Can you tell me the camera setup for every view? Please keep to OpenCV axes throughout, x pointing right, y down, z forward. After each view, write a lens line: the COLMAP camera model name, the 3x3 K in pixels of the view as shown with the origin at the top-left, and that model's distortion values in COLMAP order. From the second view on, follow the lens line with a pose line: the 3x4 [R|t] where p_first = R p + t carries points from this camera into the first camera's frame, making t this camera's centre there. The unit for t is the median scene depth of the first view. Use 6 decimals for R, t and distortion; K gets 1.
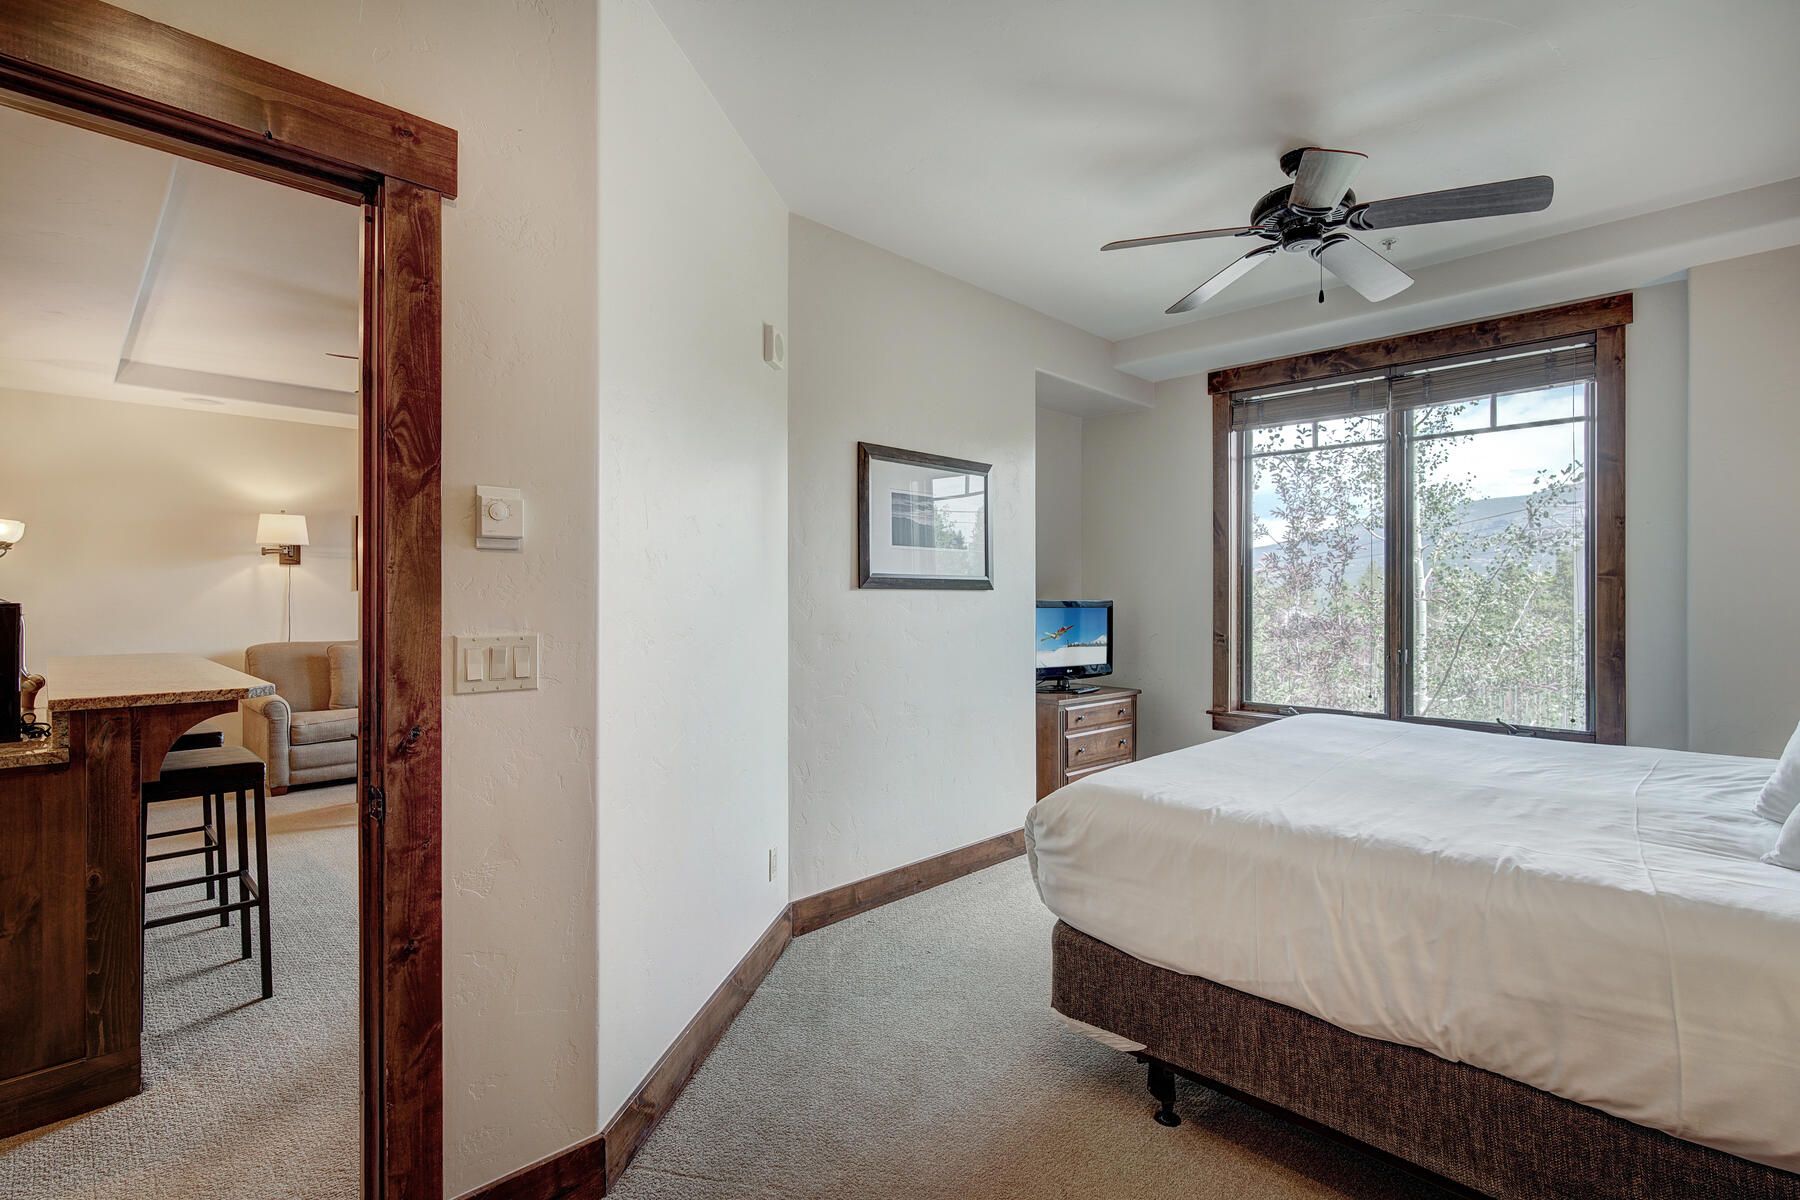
lens RADIAL K [[830.5, 0, 905.7], [0, 830.5, 604.6], [0, 0, 1]] dist [-0.018904, 0.002437]
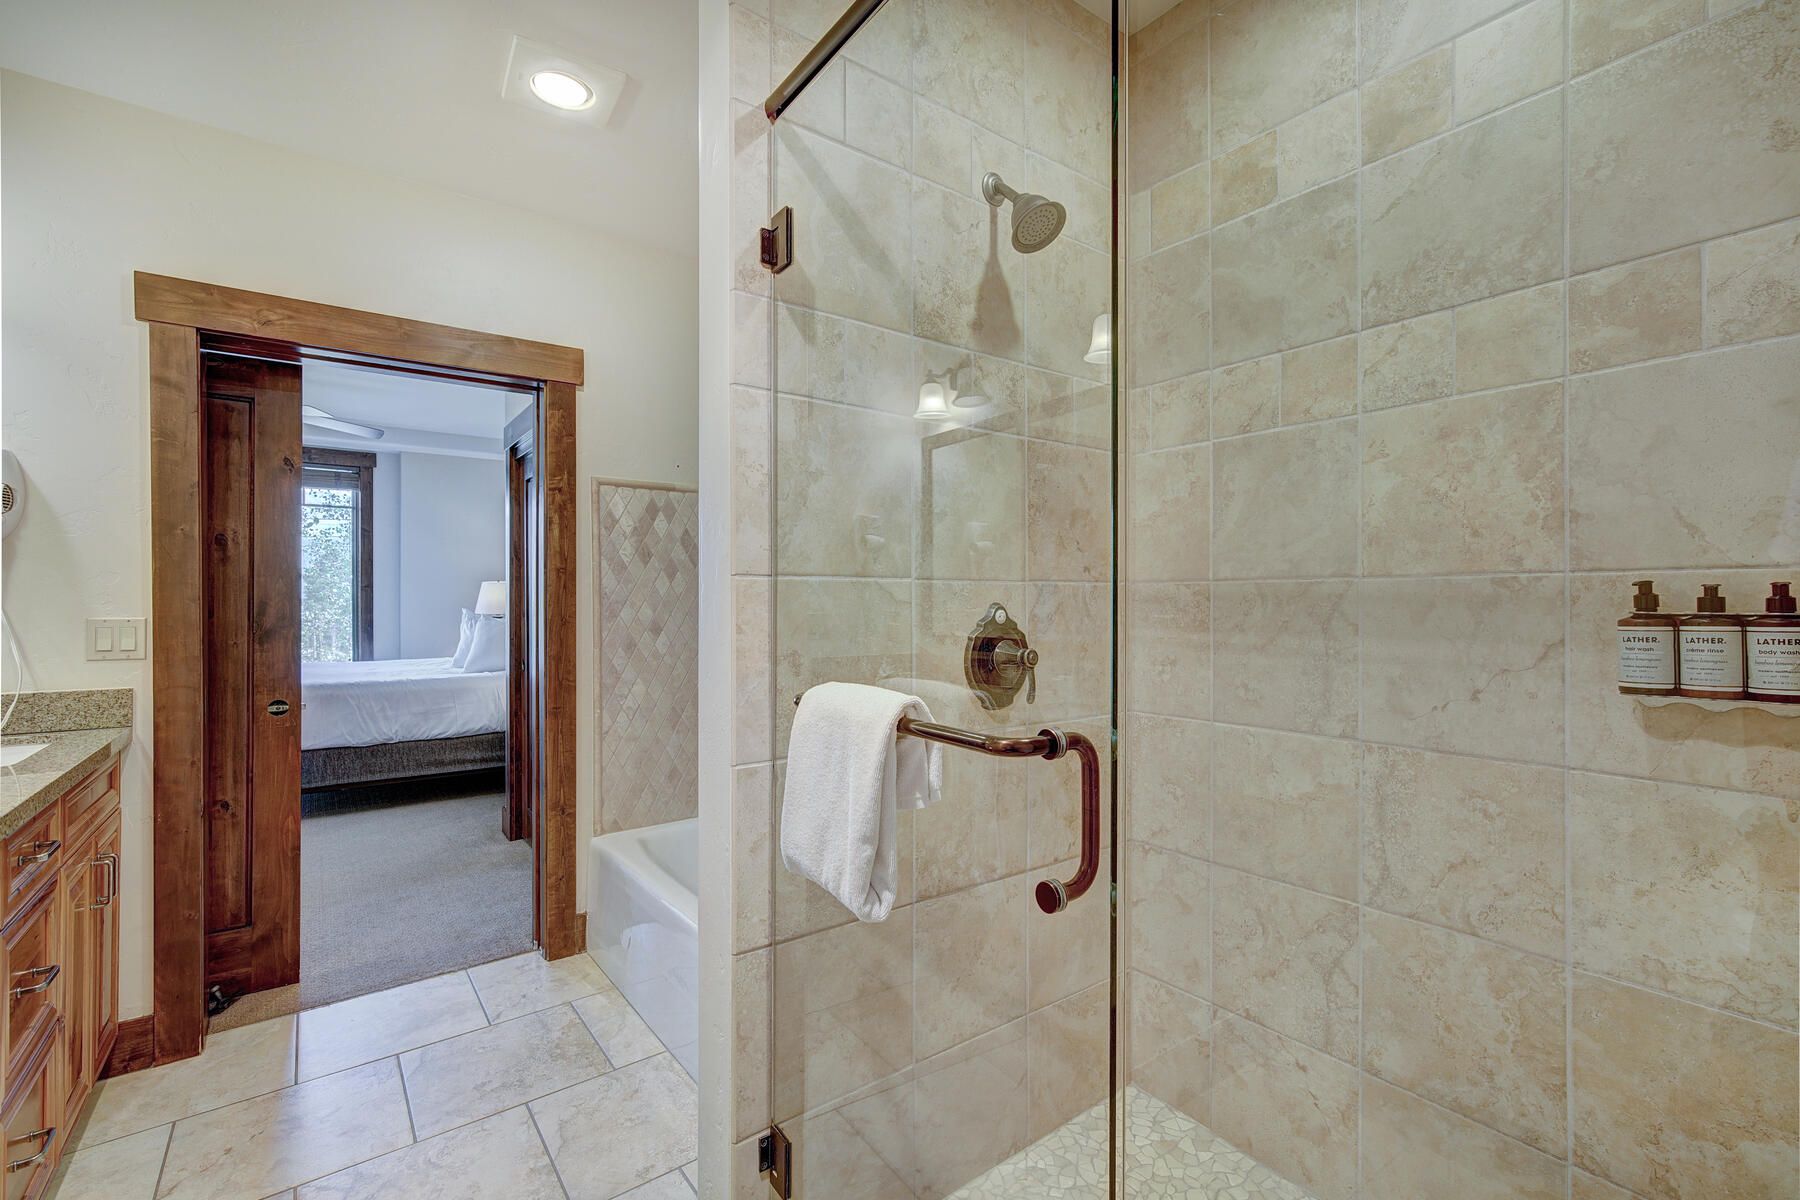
lens RADIAL K [[816.3, 0, 894.3], [0, 816.3, 608.8], [0, 0, 1]] dist [-0.006998, 0.004091]
pose [[0.149568, -0.007405, 0.988724, -0.952904], [0.006747, 0.999956, 0.006468, 0.014235], [-0.988728, 0.005704, 0.149611, -0.610389]]
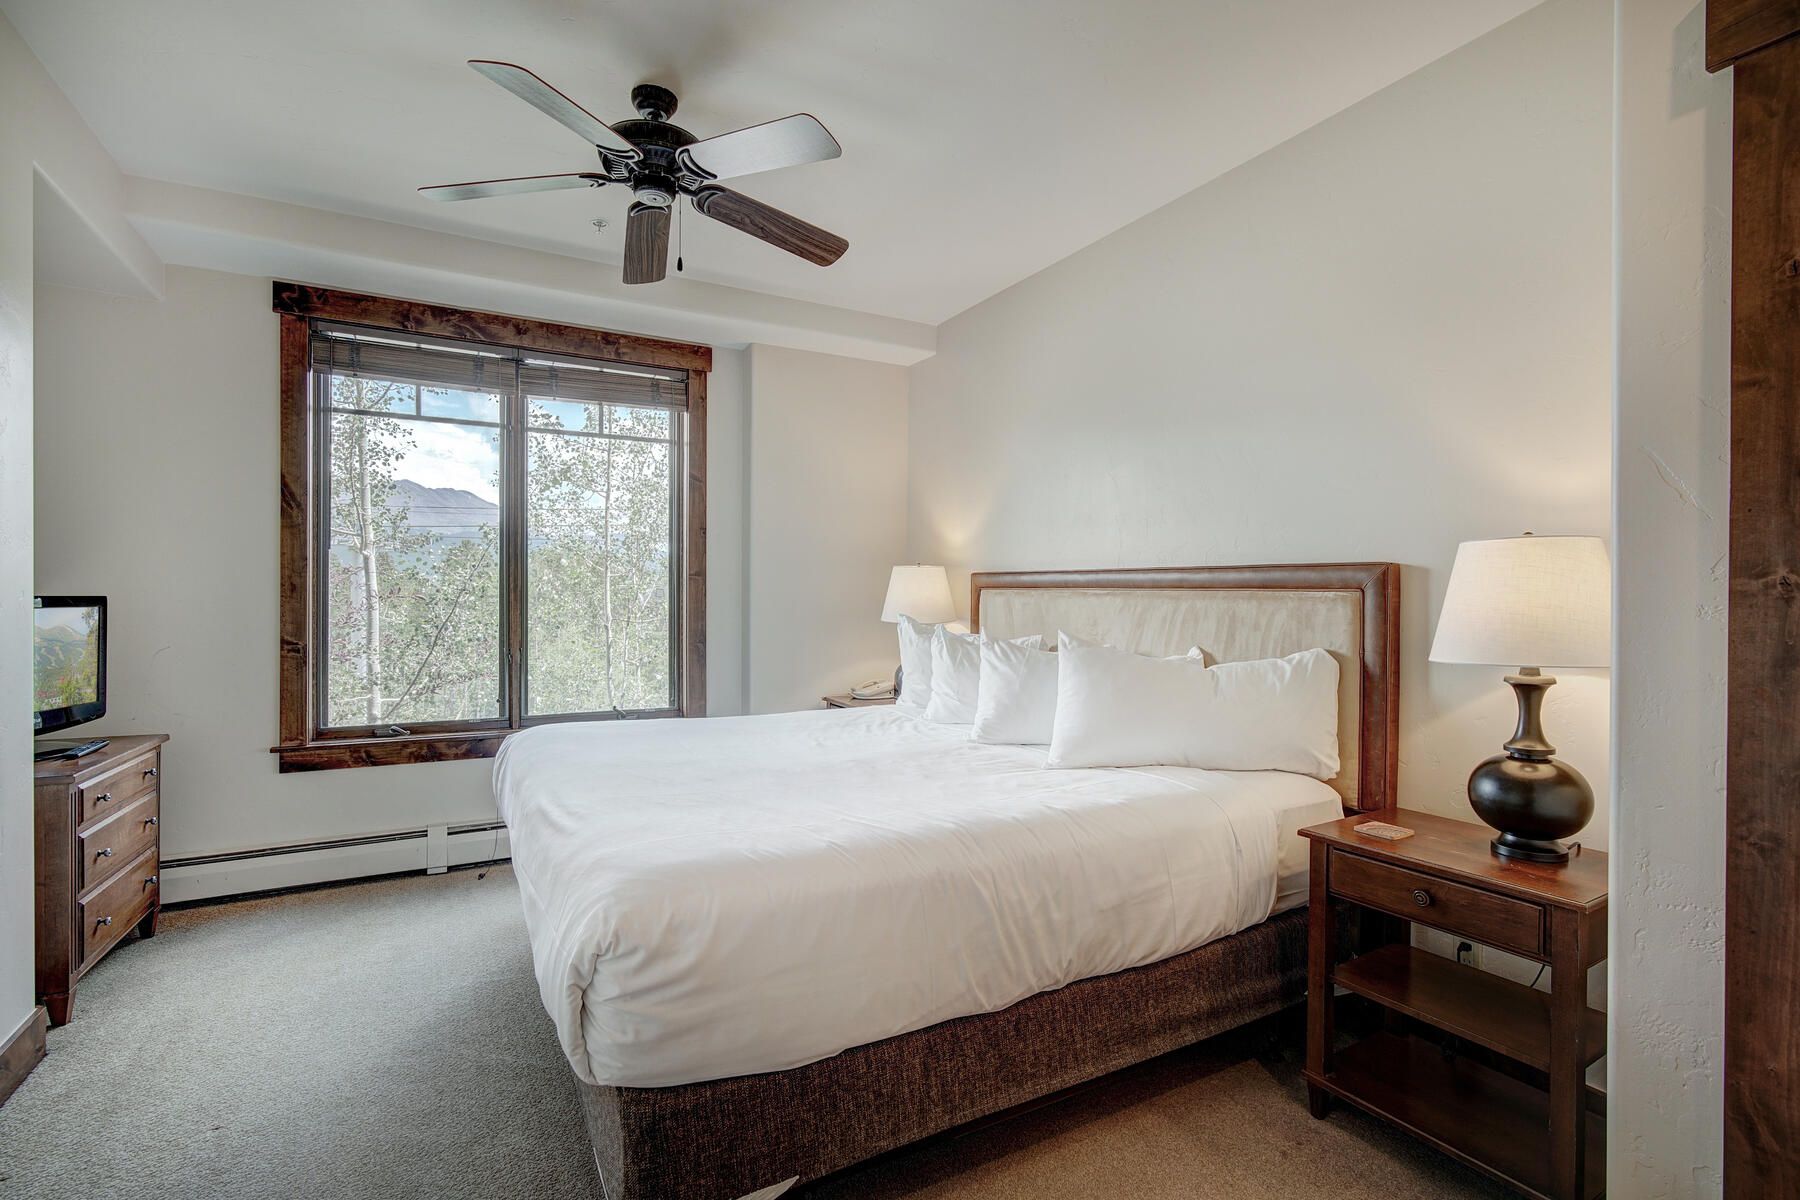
lens RADIAL K [[830.5, 0, 859.9], [0, 830.5, 602.6], [0, 0, 1]] dist [-0.018904, 0.002437]
pose [[0.281952, -0.005017, 0.959415, -0.240960], [0.002773, 0.999986, 0.004414, -0.001093], [-0.959424, 0.001416, 0.281962, 0.412645]]
